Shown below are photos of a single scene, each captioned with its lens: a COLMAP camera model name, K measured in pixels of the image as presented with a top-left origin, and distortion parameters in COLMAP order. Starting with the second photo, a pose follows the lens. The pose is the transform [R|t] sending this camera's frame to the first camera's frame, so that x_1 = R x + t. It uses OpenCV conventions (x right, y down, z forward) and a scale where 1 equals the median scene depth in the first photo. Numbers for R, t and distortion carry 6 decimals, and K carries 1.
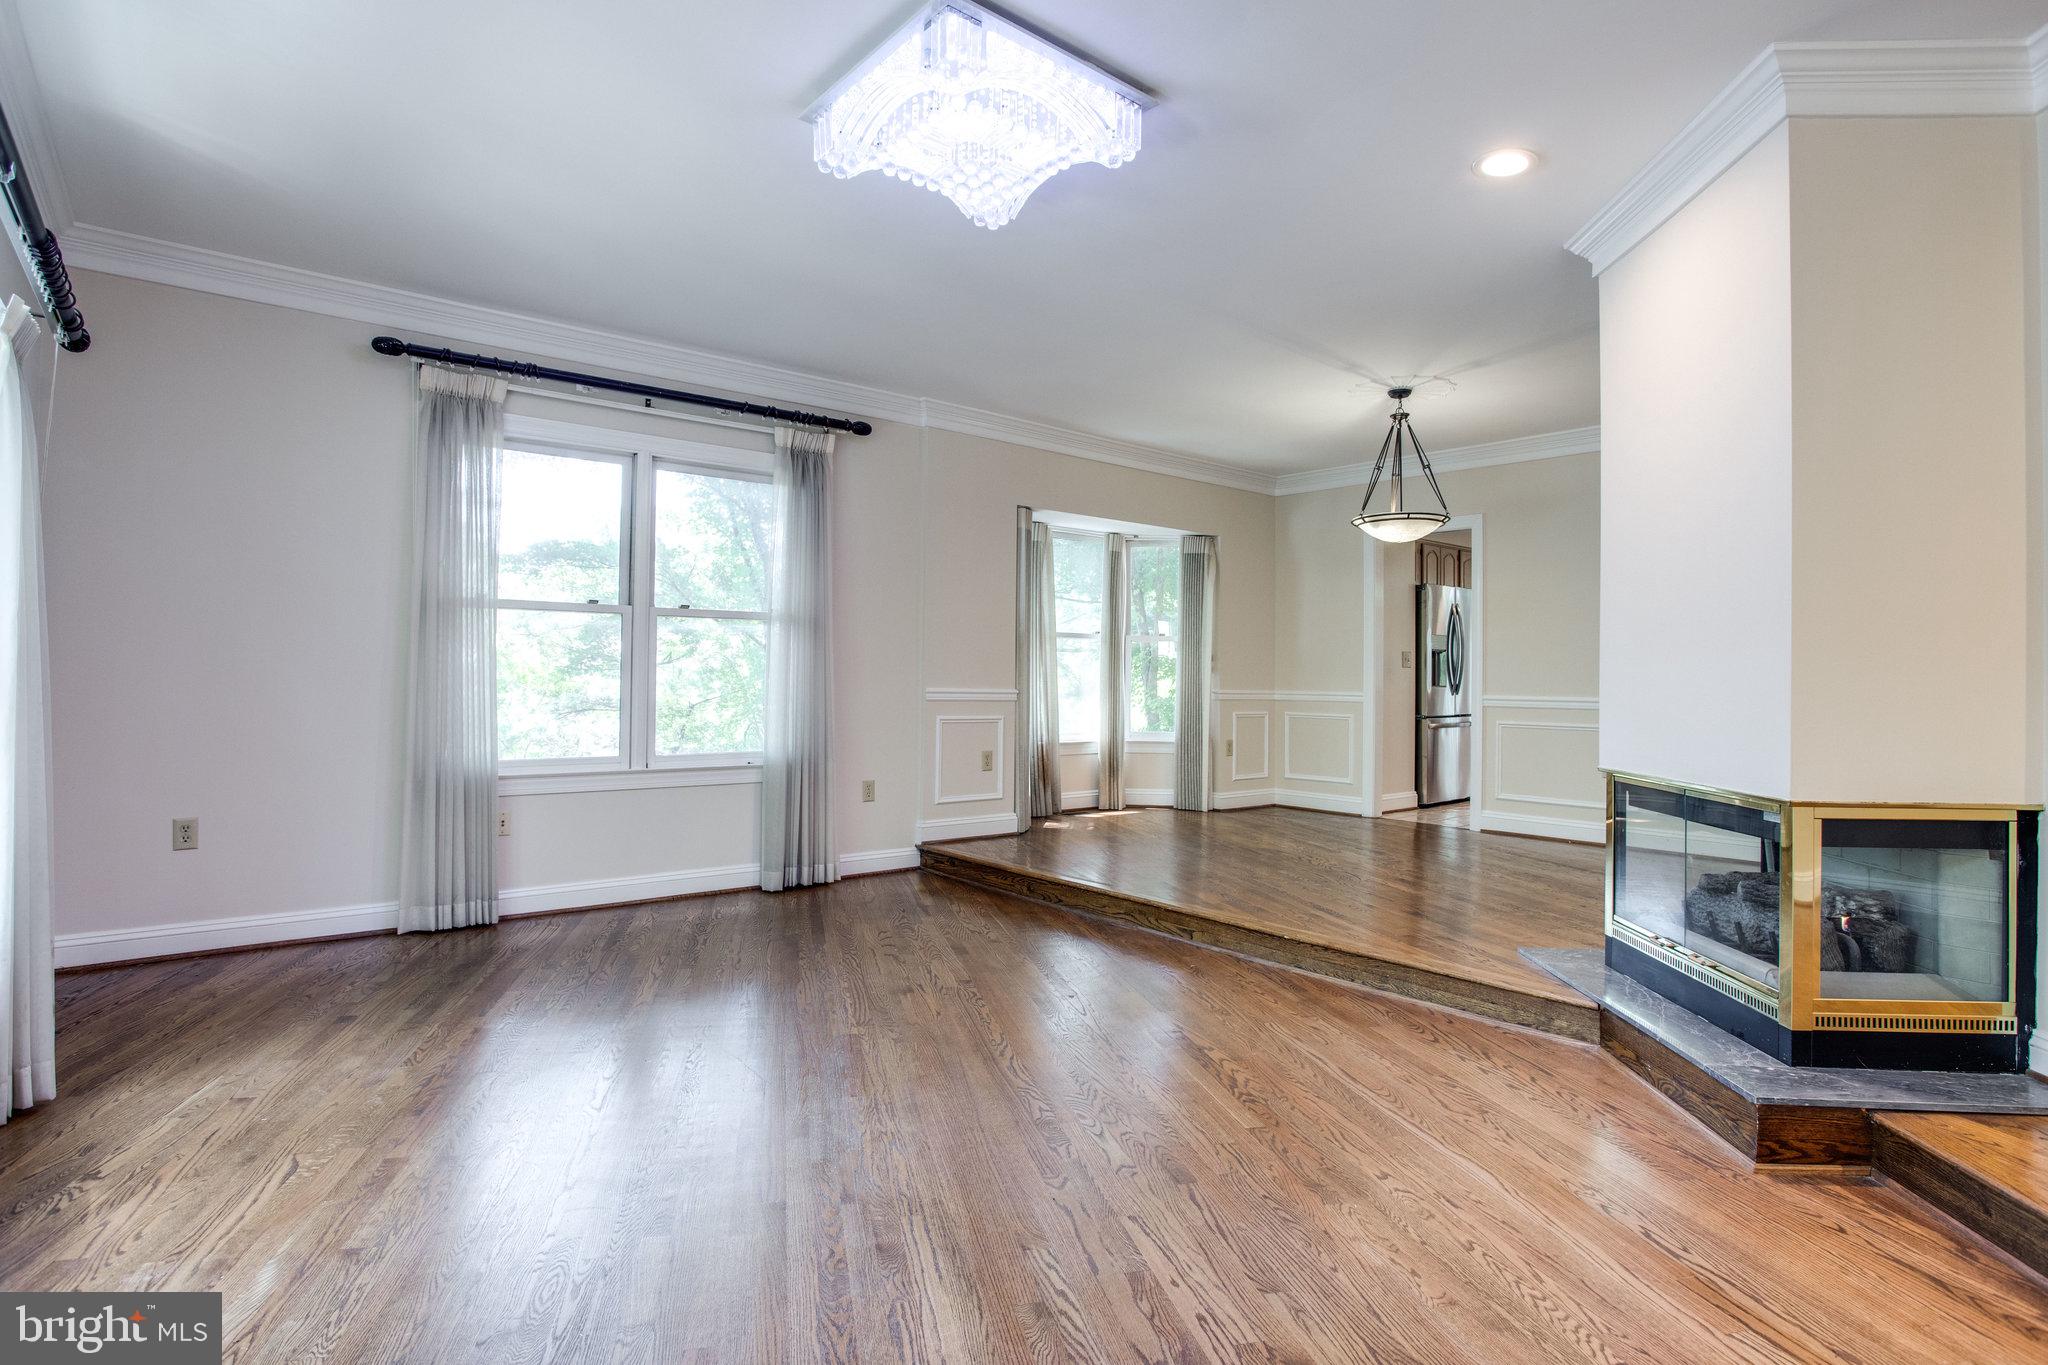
lens RADIAL K [[1034.6, 0, 1058.0], [0, 1034.6, 678.8], [0, 0, 1]] dist [-0.038111, -0.000272]
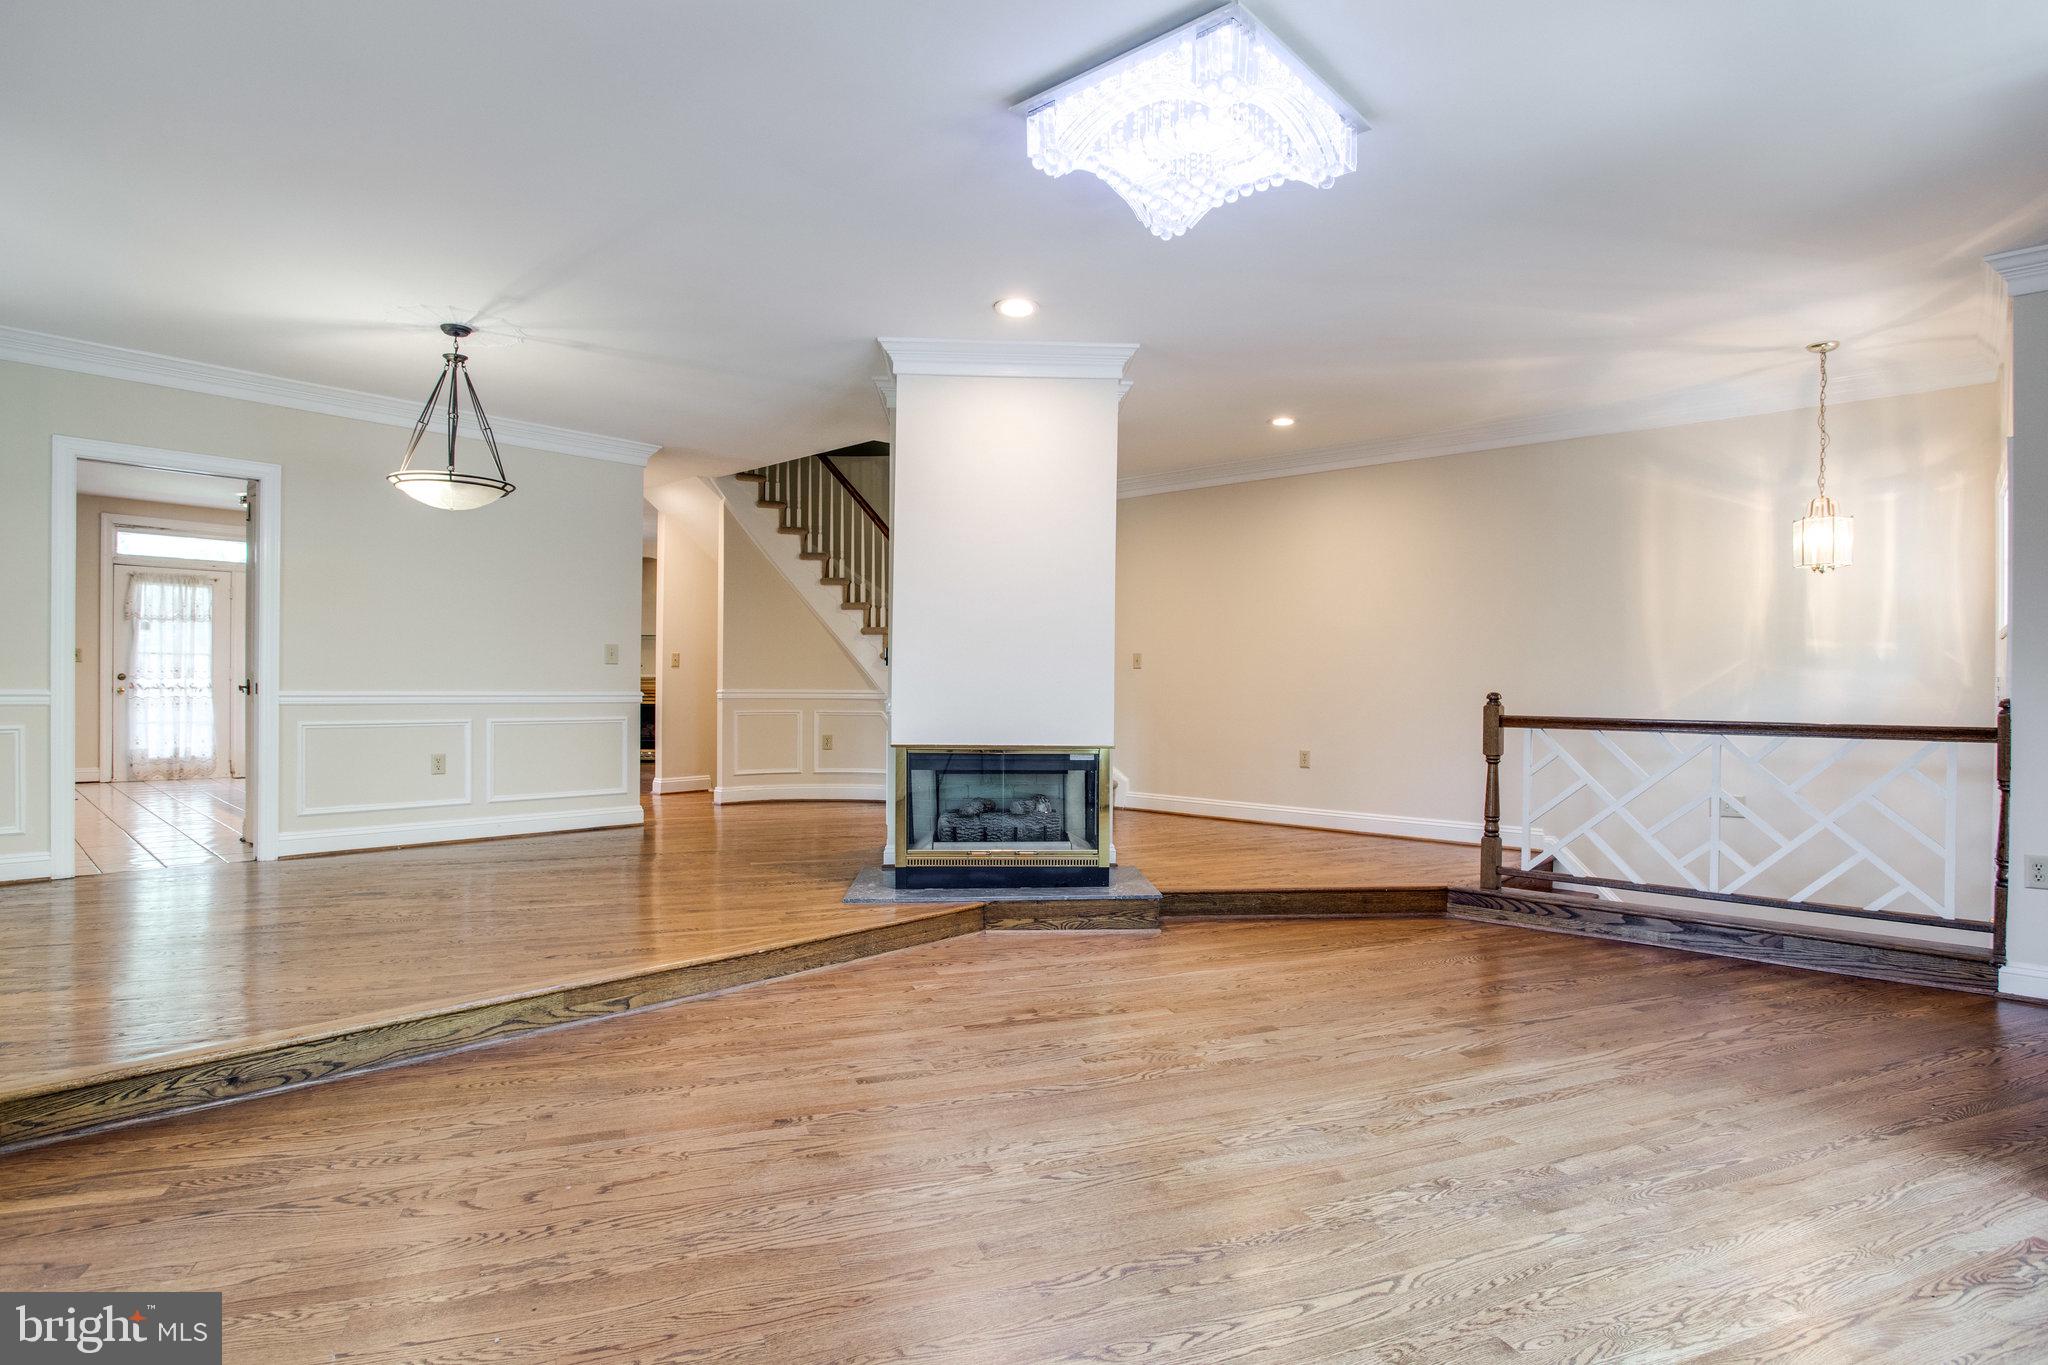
lens RADIAL K [[1039.6, 0, 1008.6], [0, 1039.6, 681.7], [0, 0, 1]] dist [-0.034283, 0.000526]
pose [[-0.089752, -0.012511, 0.995886, -0.612977], [-0.009932, 0.999883, 0.011666, -0.008136], [-0.995915, -0.008845, -0.089866, 0.712205]]
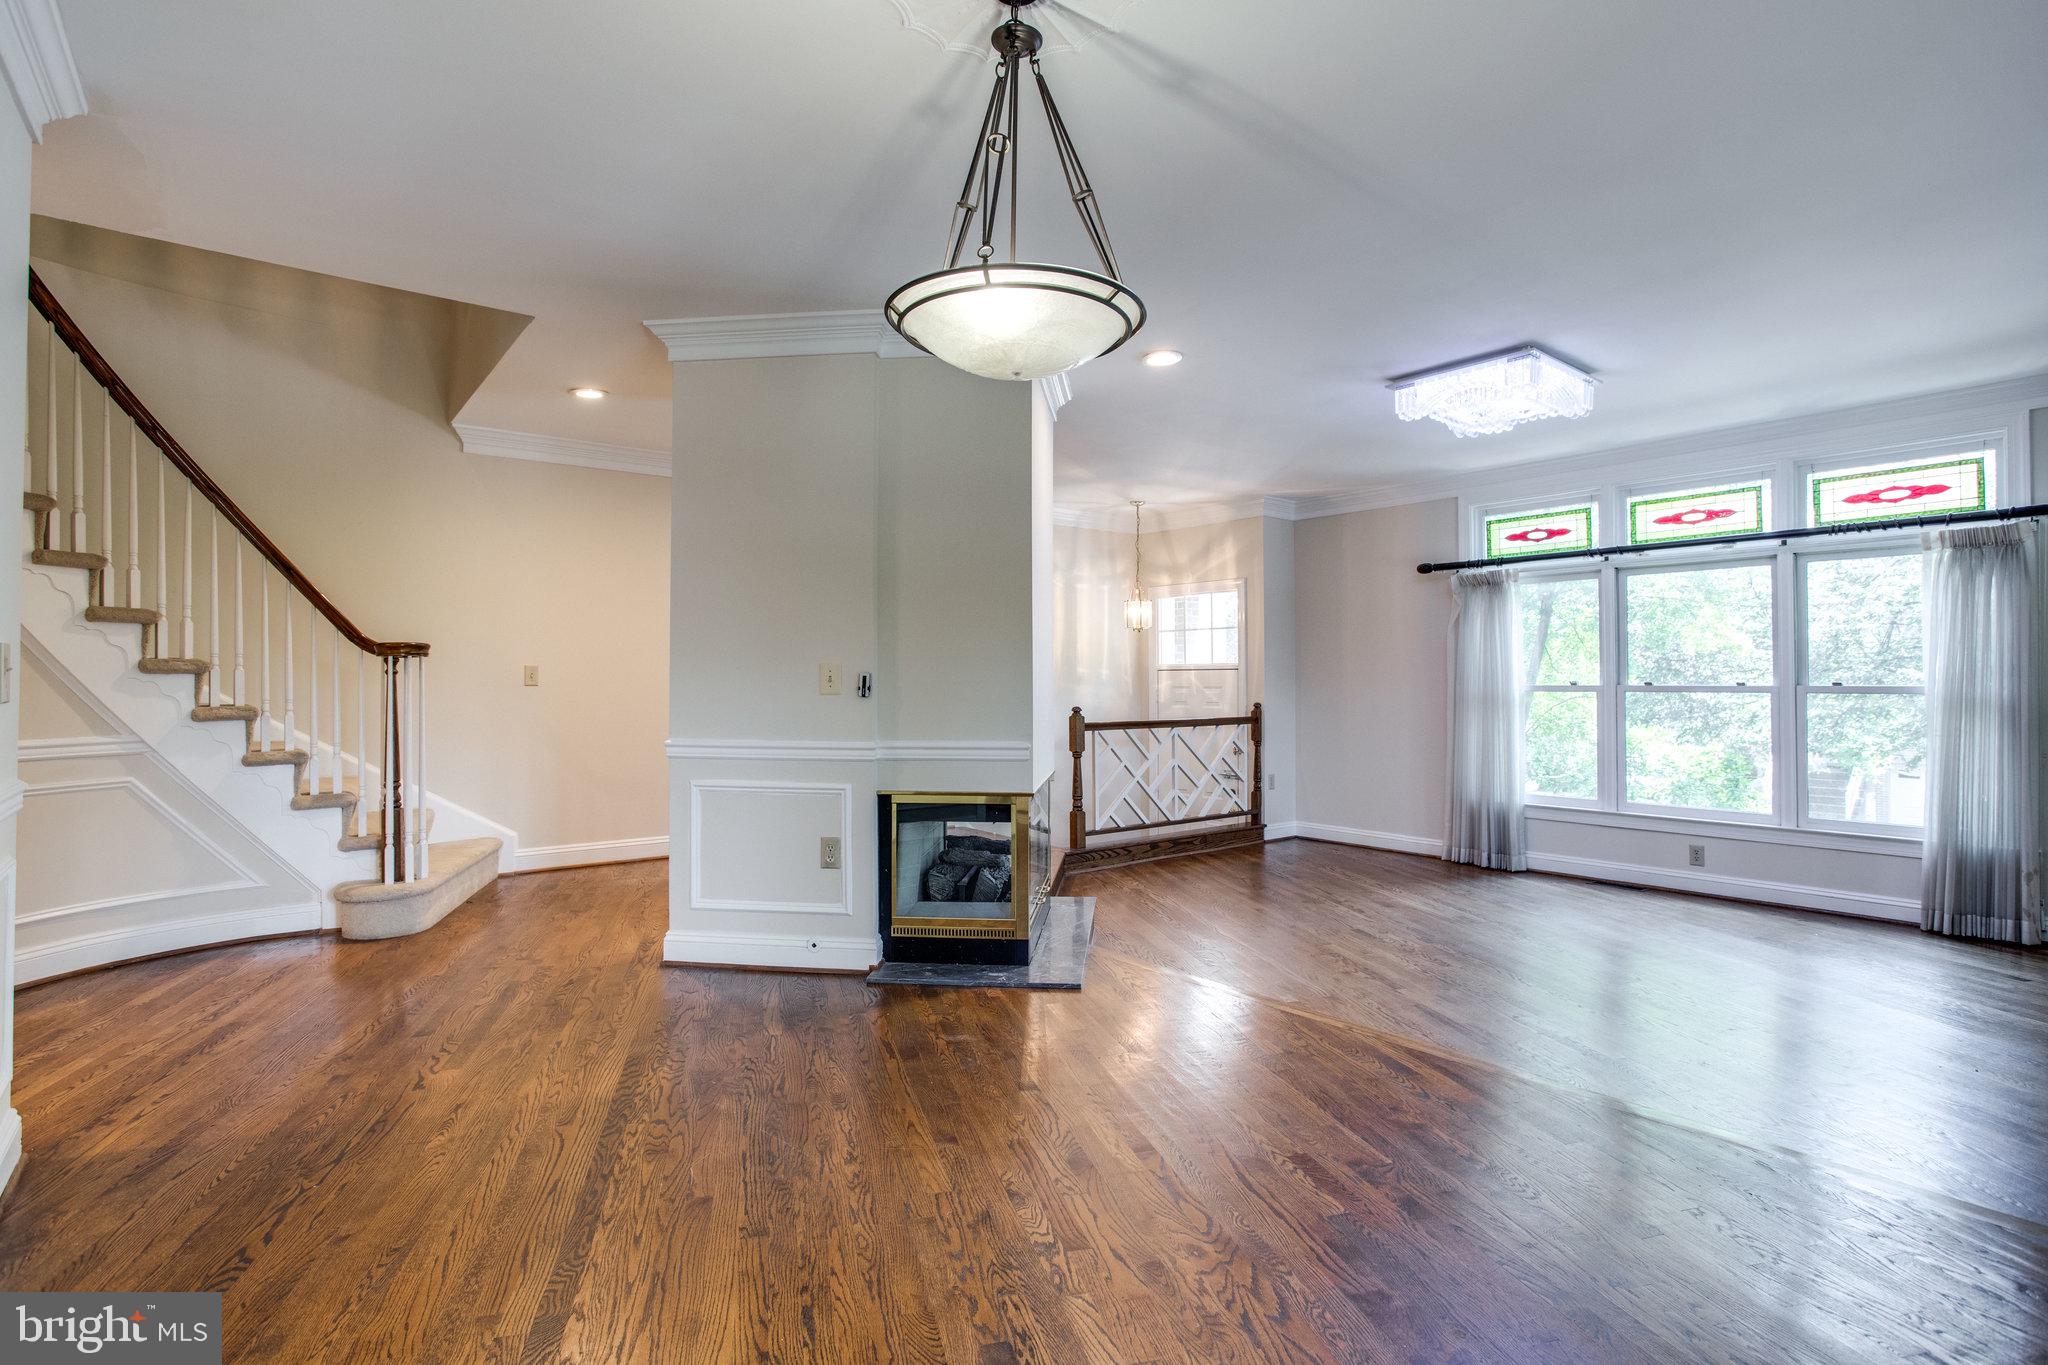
lens RADIAL K [[1039.6, 0, 1008.6], [0, 1039.6, 681.7], [0, 0, 1]] dist [-0.034283, 0.000526]
pose [[-0.997725, -0.011149, 0.066485, 0.350805], [-0.011065, 0.999937, 0.001635, -0.025381], [-0.066499, 0.000896, -0.997786, 1.566789]]
